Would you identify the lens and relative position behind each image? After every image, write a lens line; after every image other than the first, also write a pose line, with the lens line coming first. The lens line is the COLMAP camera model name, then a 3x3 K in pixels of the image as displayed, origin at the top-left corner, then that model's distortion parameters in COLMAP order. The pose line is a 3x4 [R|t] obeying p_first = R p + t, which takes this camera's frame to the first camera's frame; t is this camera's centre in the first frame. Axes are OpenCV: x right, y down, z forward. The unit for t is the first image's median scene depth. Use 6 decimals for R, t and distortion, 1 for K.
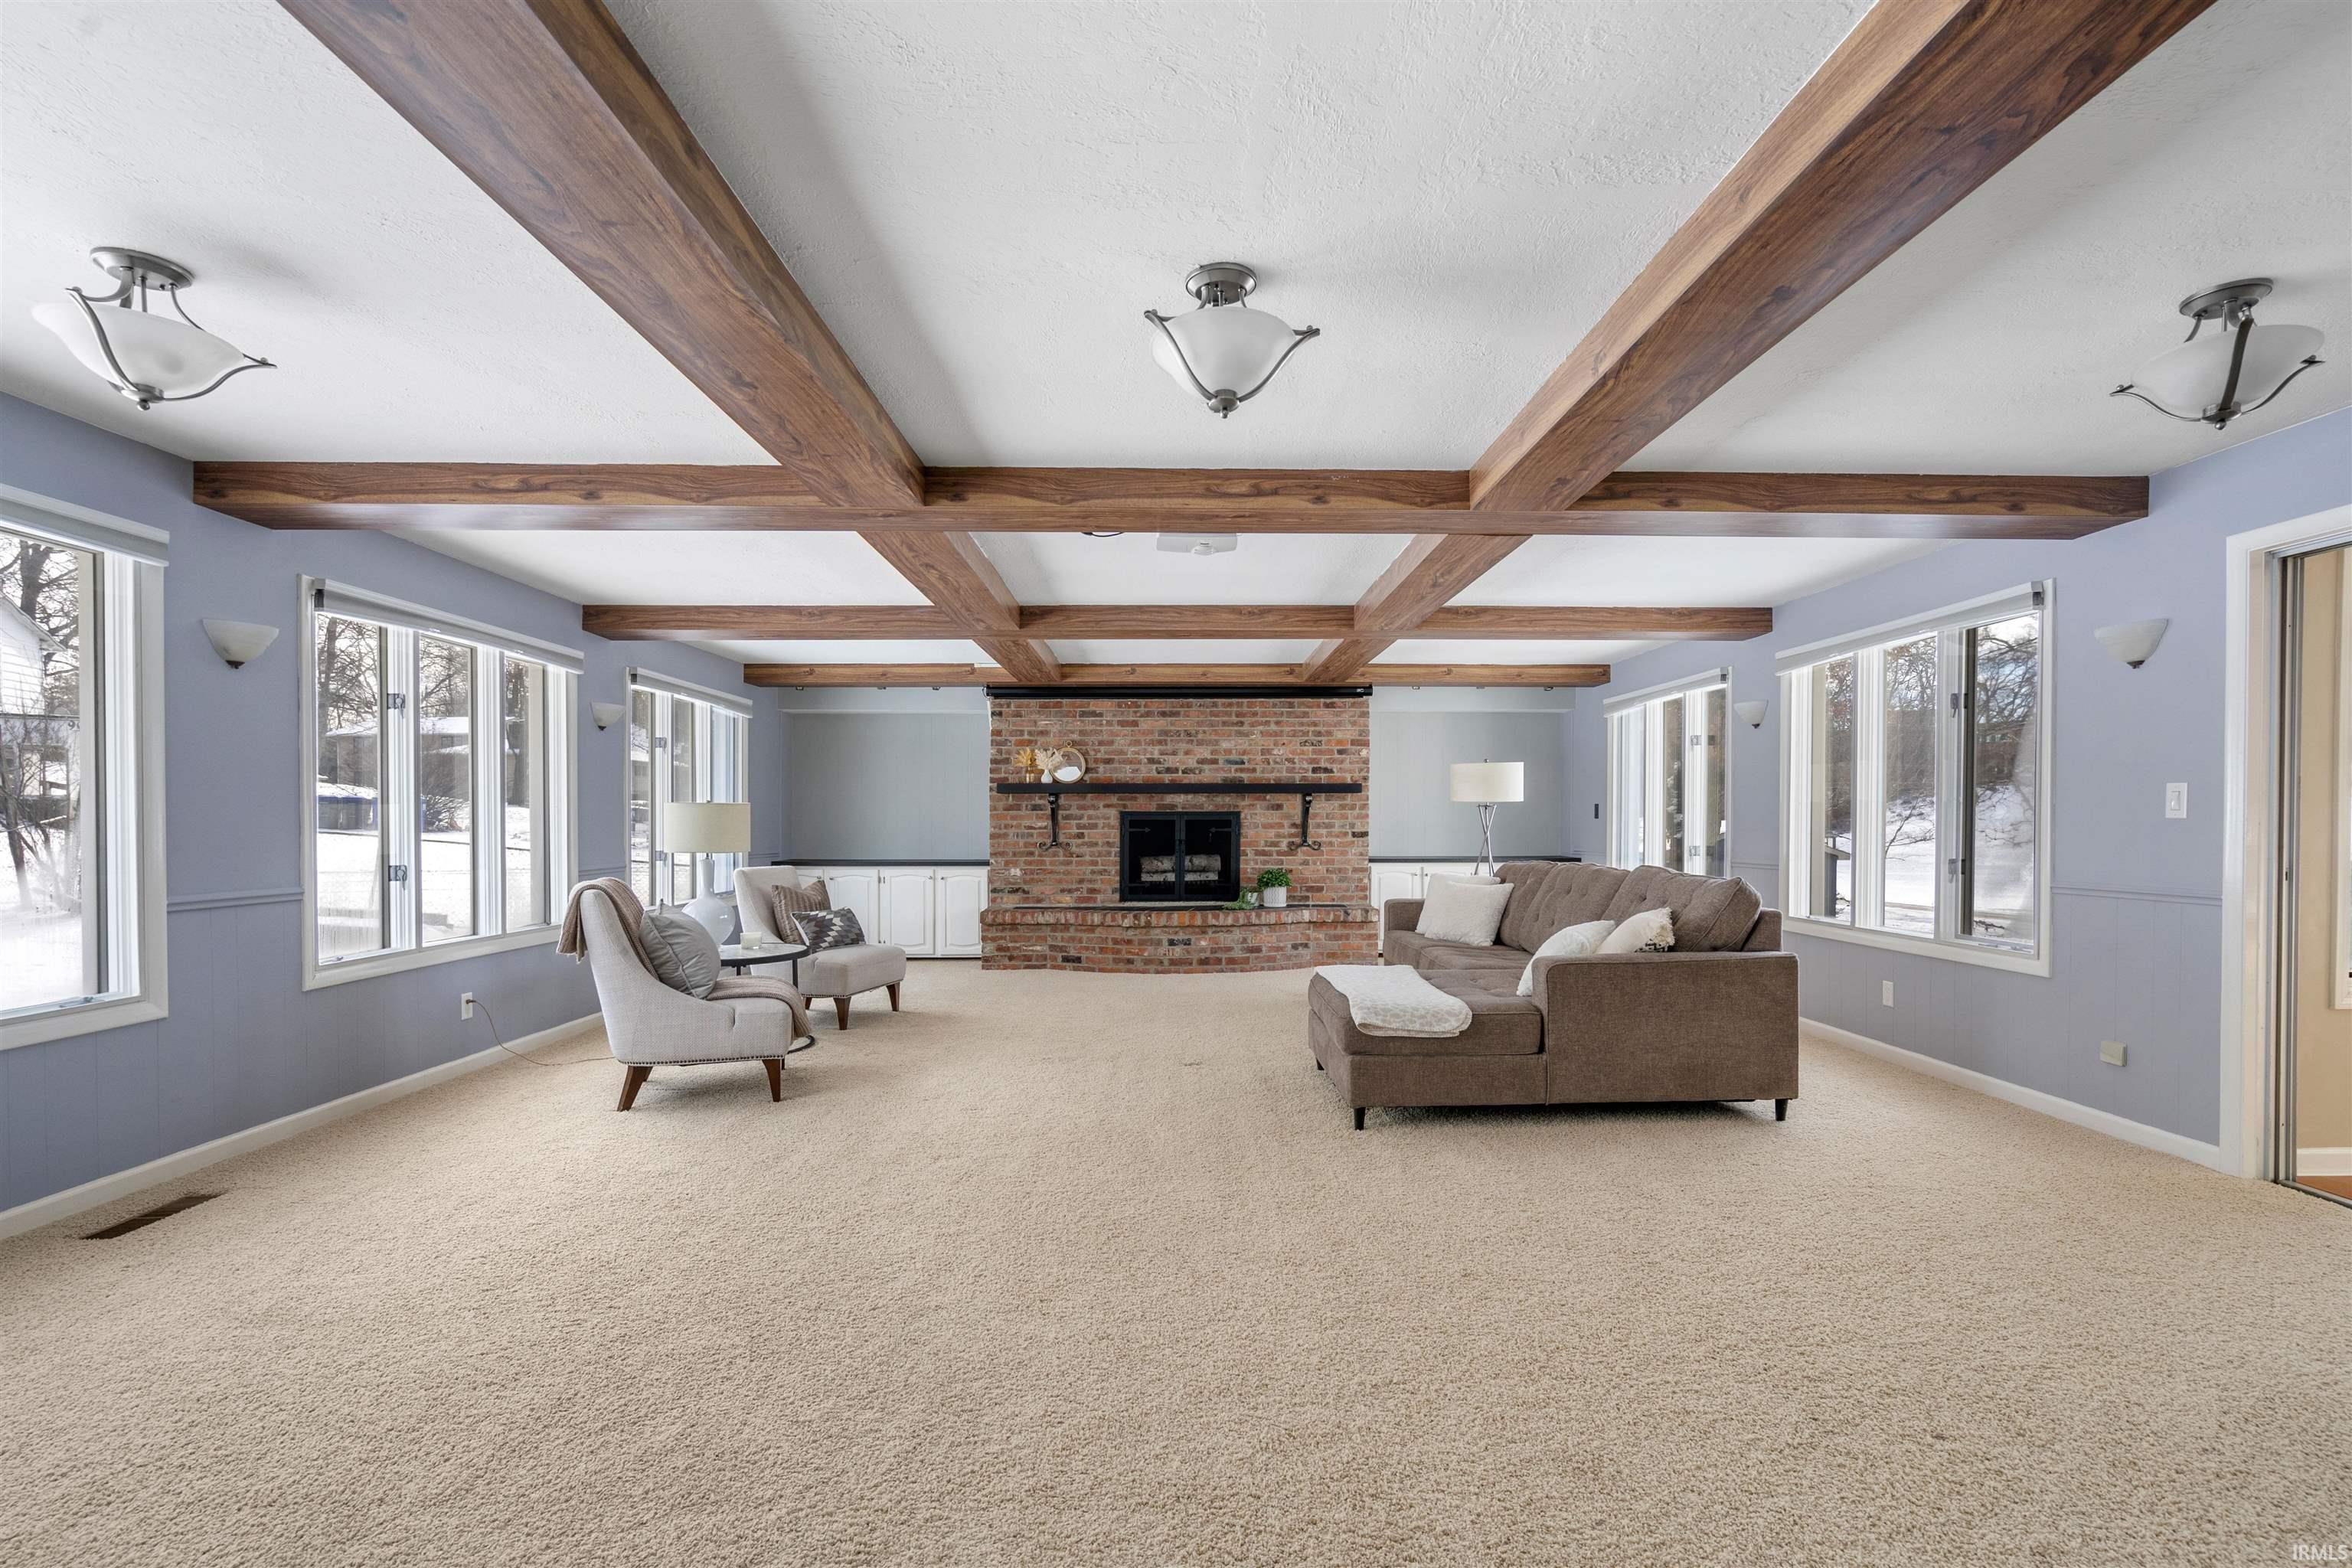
lens RADIAL K [[1087.6, 0, 1183.2], [0, 1087.6, 843.6], [0, 0, 1]] dist [-0.003131, 0.000361]
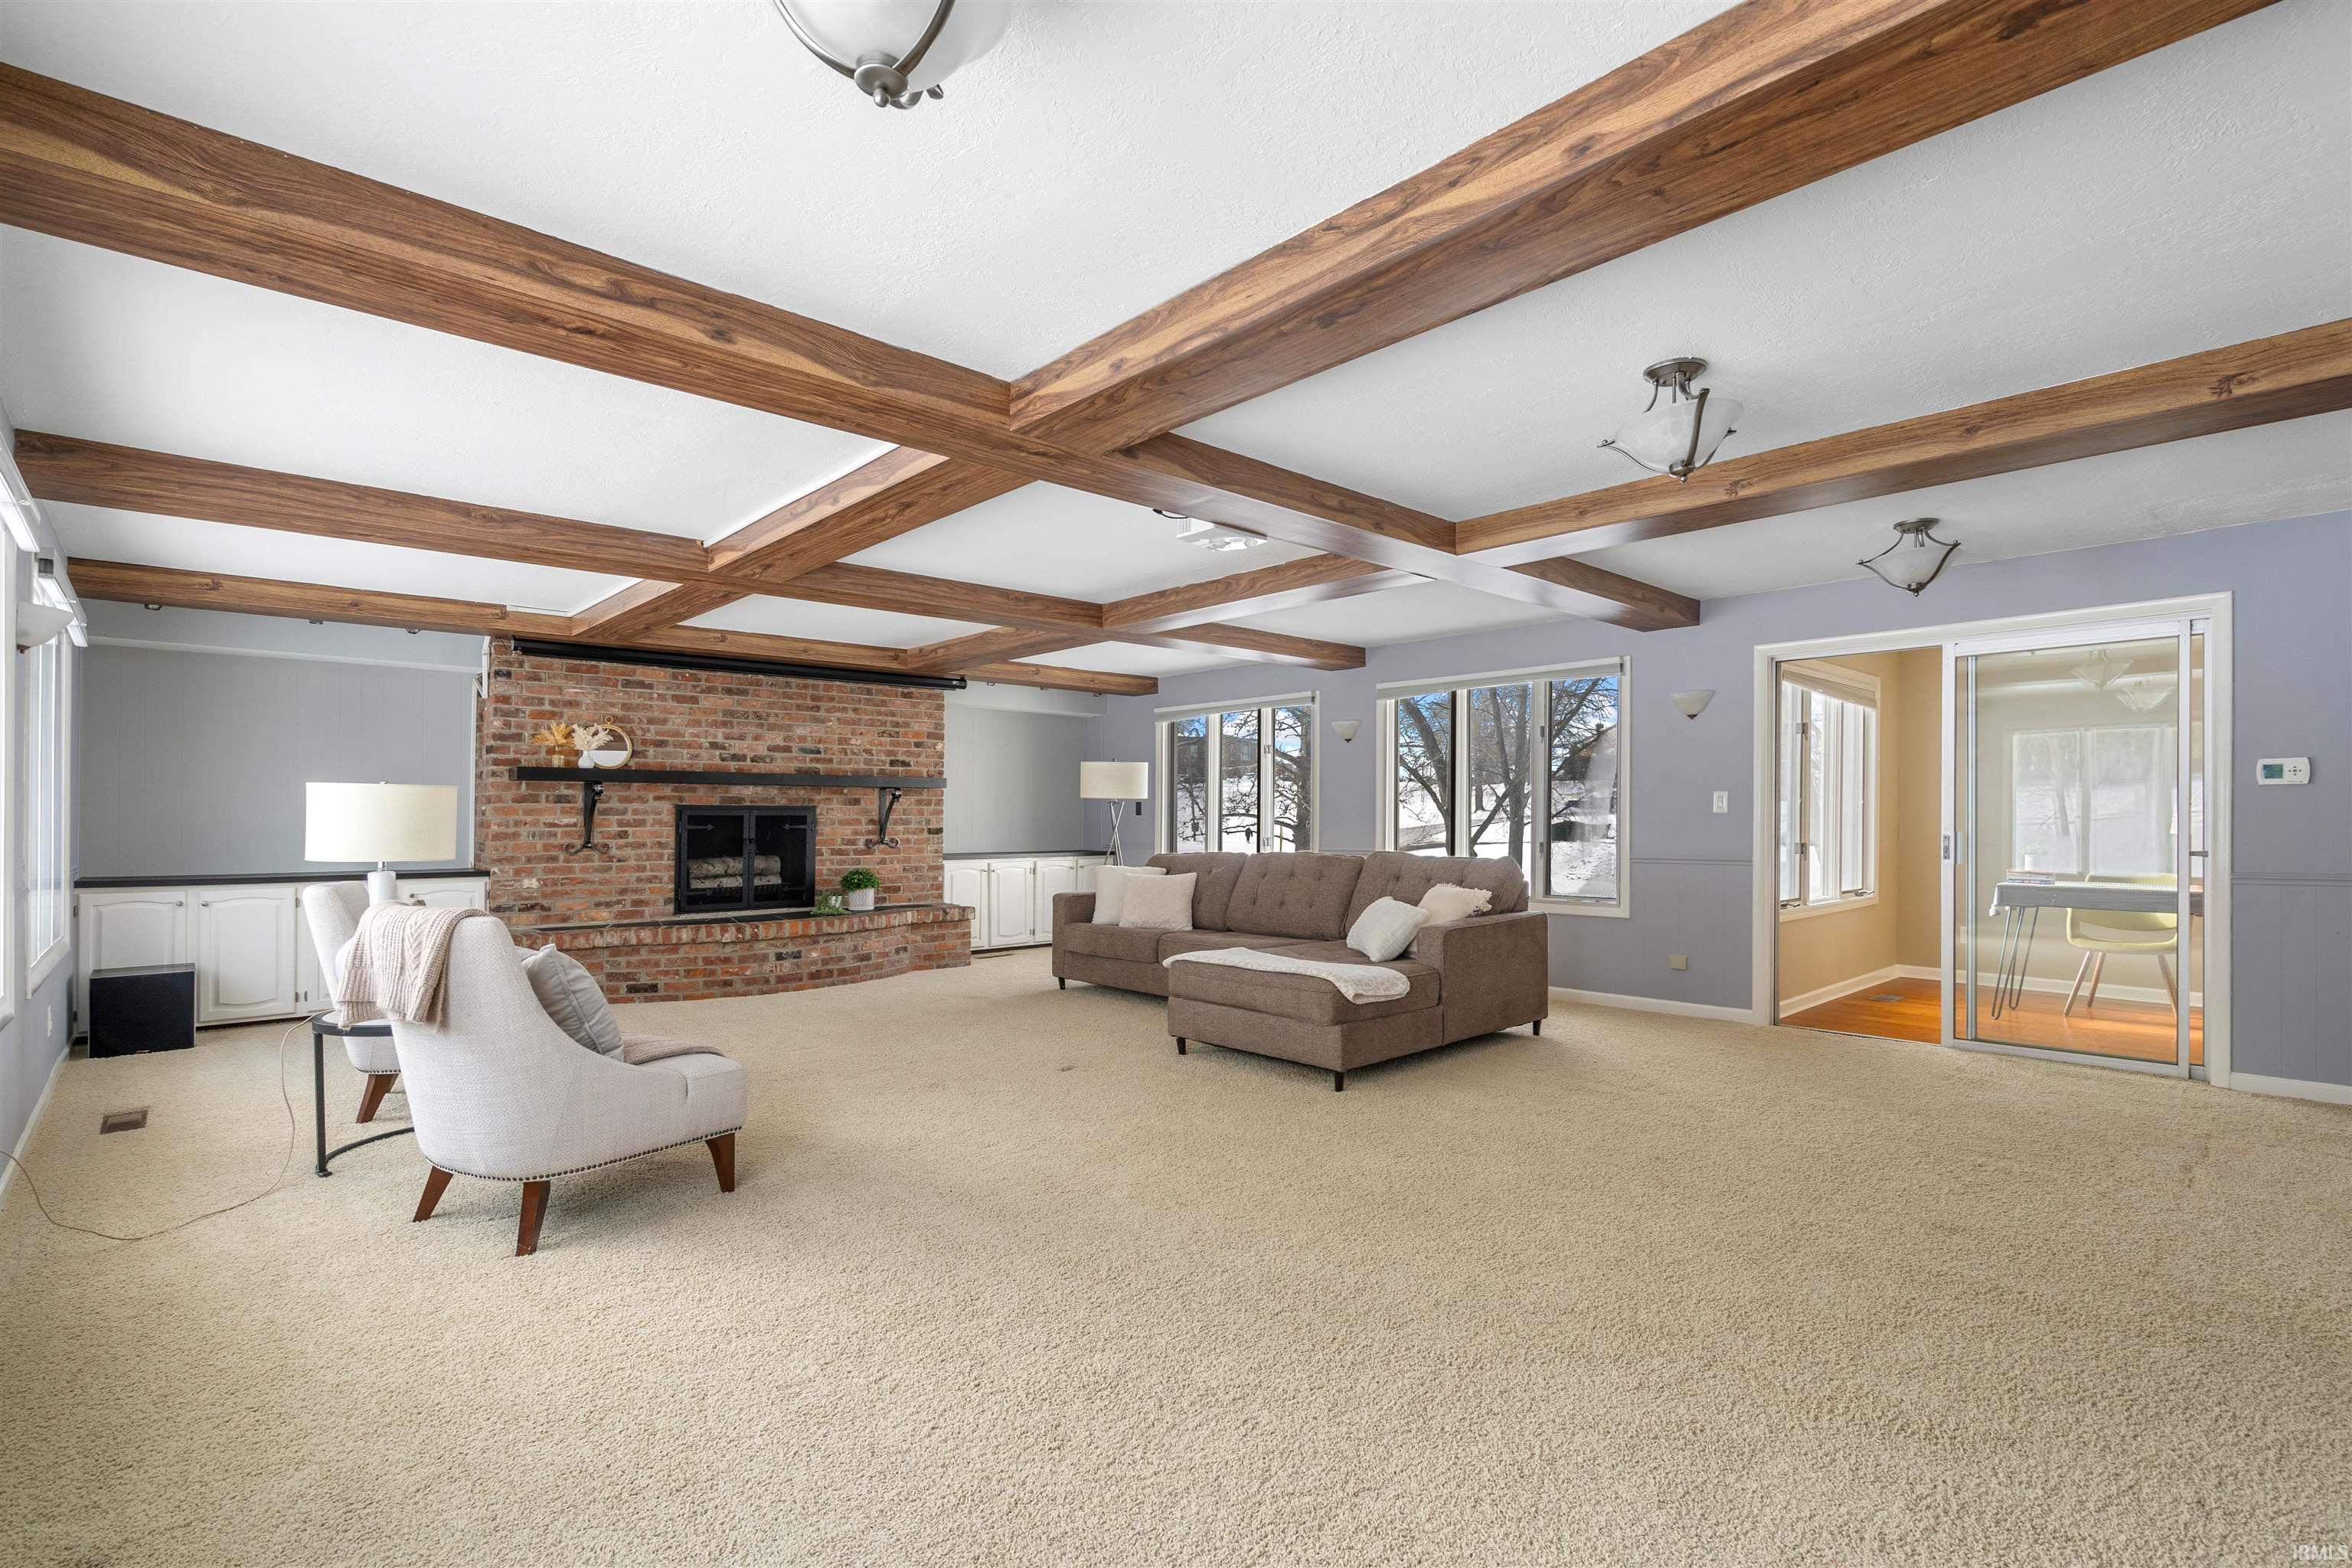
lens RADIAL K [[1087.6, 0, 1205.8], [0, 1087.6, 834.5], [0, 0, 1]] dist [-0.003131, 0.000361]
pose [[0.752869, -0.009515, 0.658101, -0.298902], [0.014434, 0.999894, -0.002056, 0.000360], [-0.658012, 0.011047, 0.752927, 0.114370]]
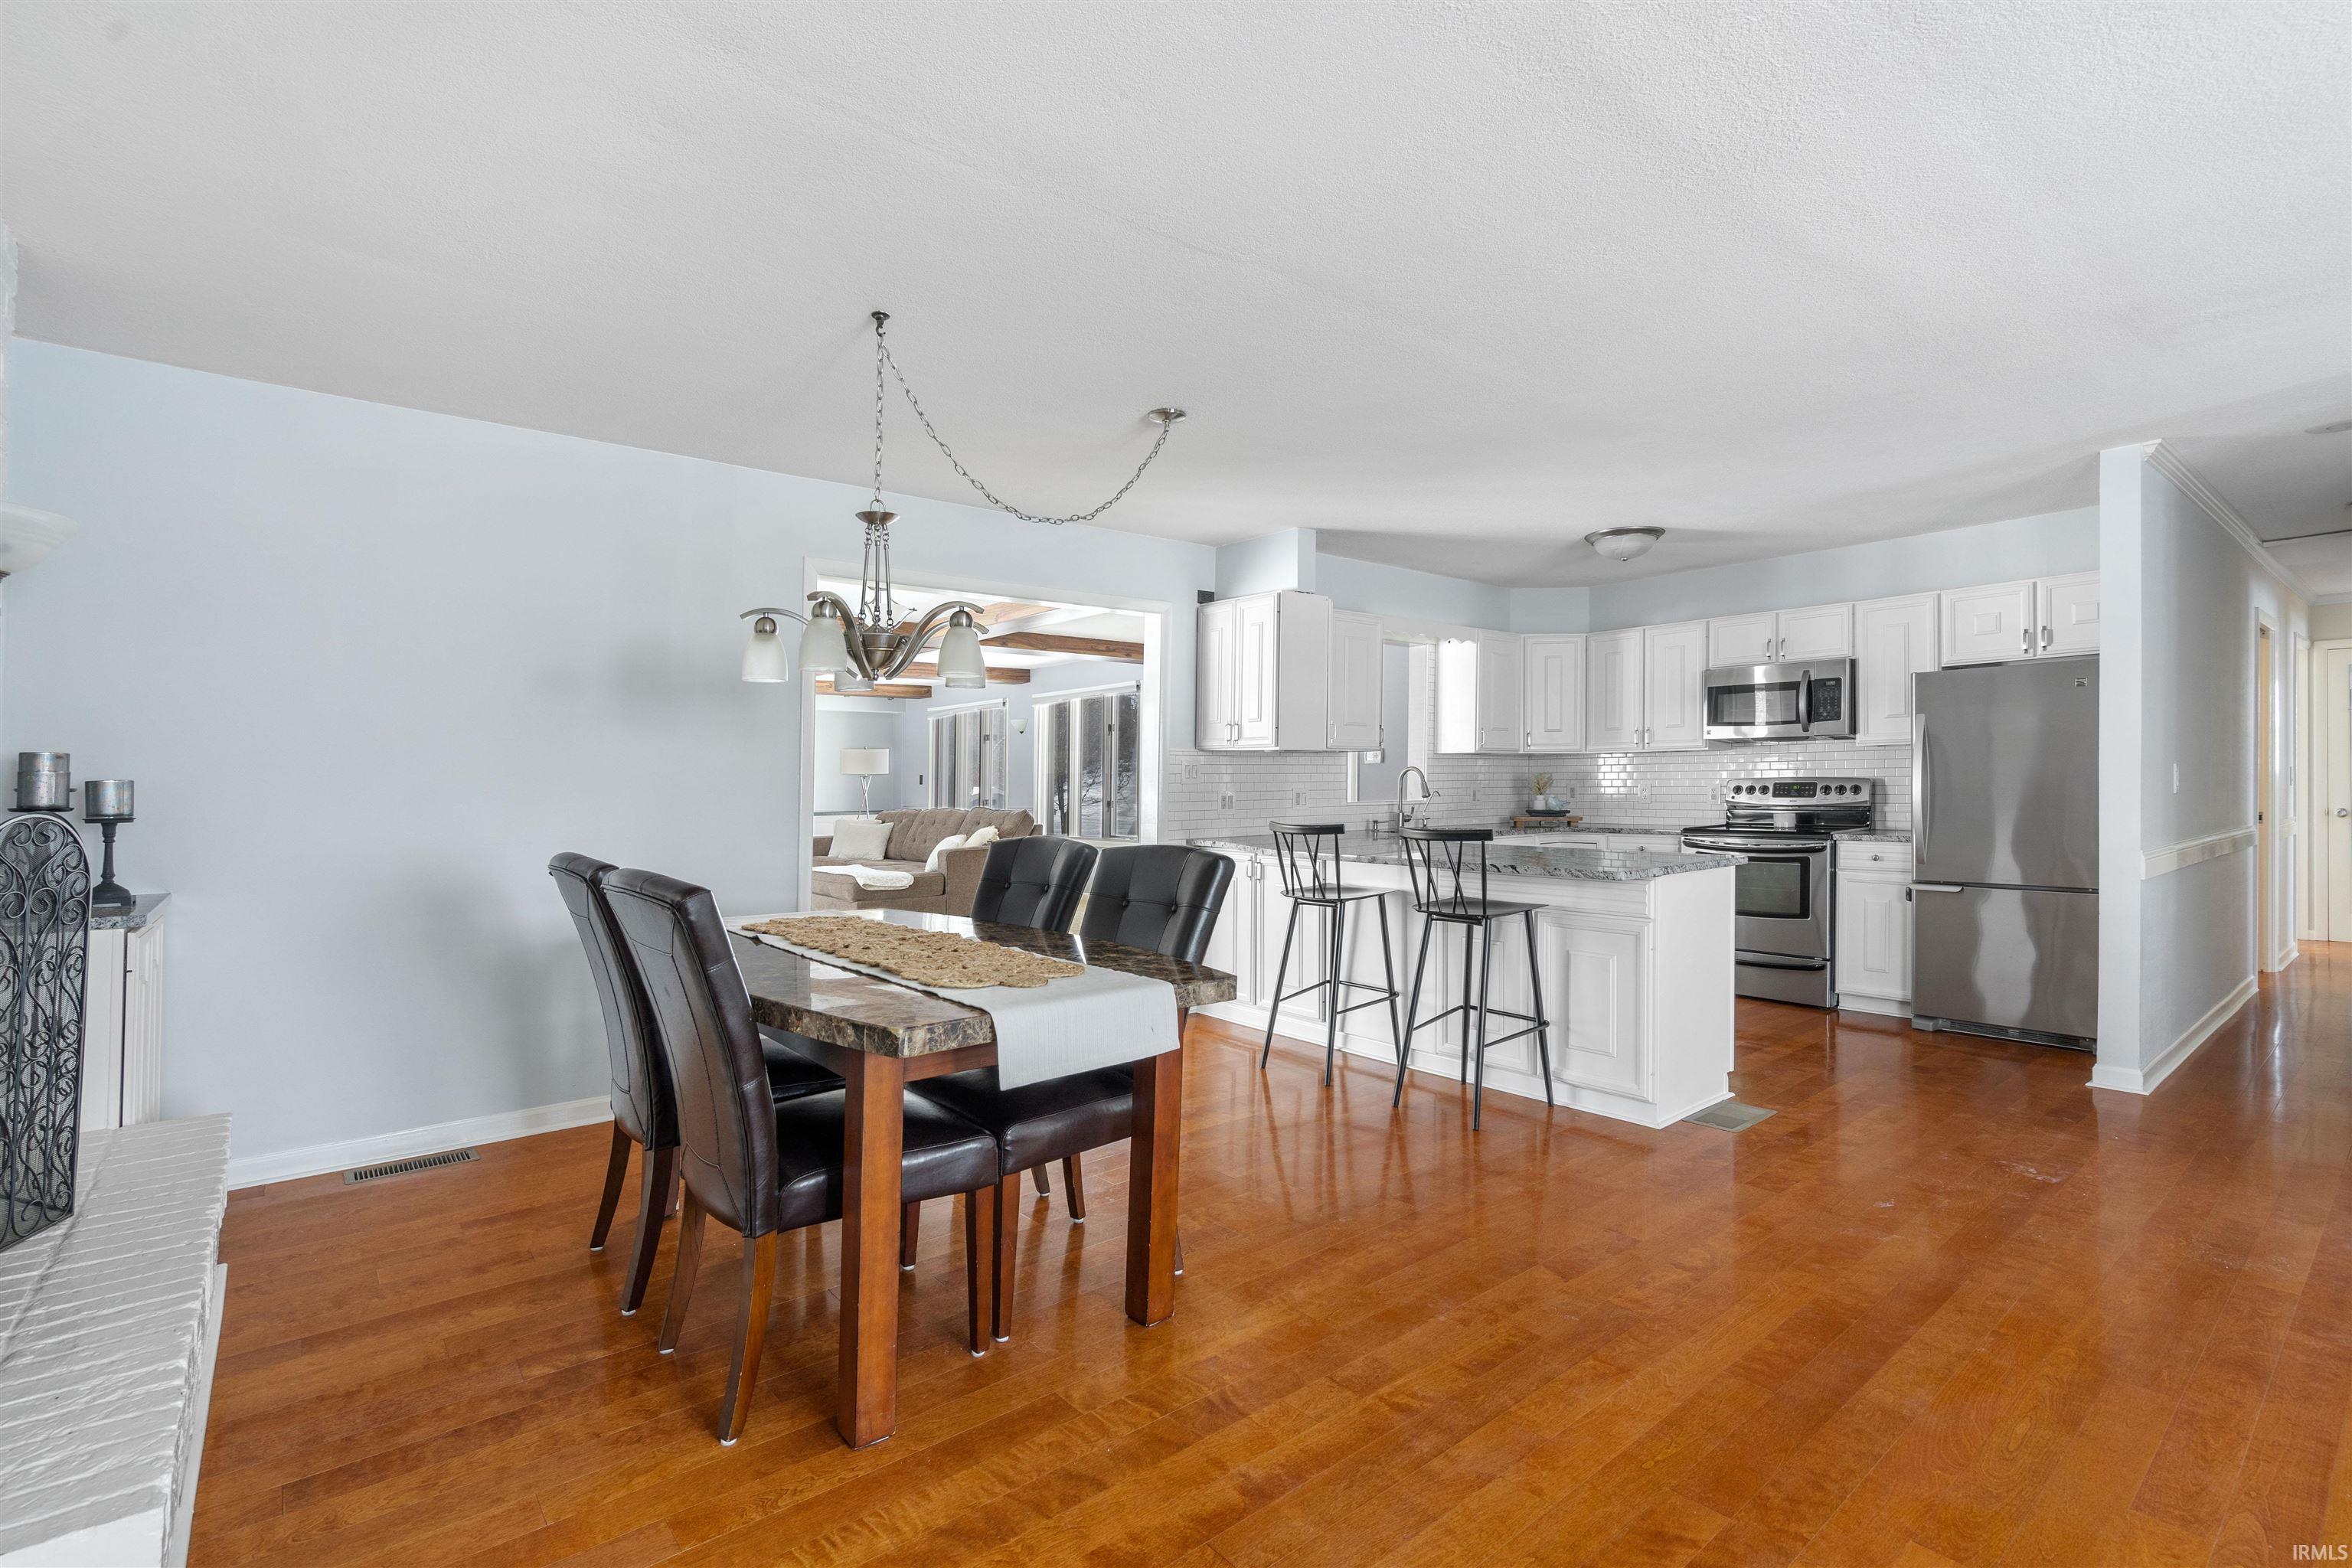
lens RADIAL K [[1087.6, 0, 1197.9], [0, 1087.6, 785.1], [0, 0, 1]] dist [-0.003131, 0.000361]
pose [[0.775148, -0.006053, 0.631750, -0.273710], [0.021228, 0.999639, -0.016469, 0.012080], [-0.631423, 0.026176, 0.774997, -0.415486]]
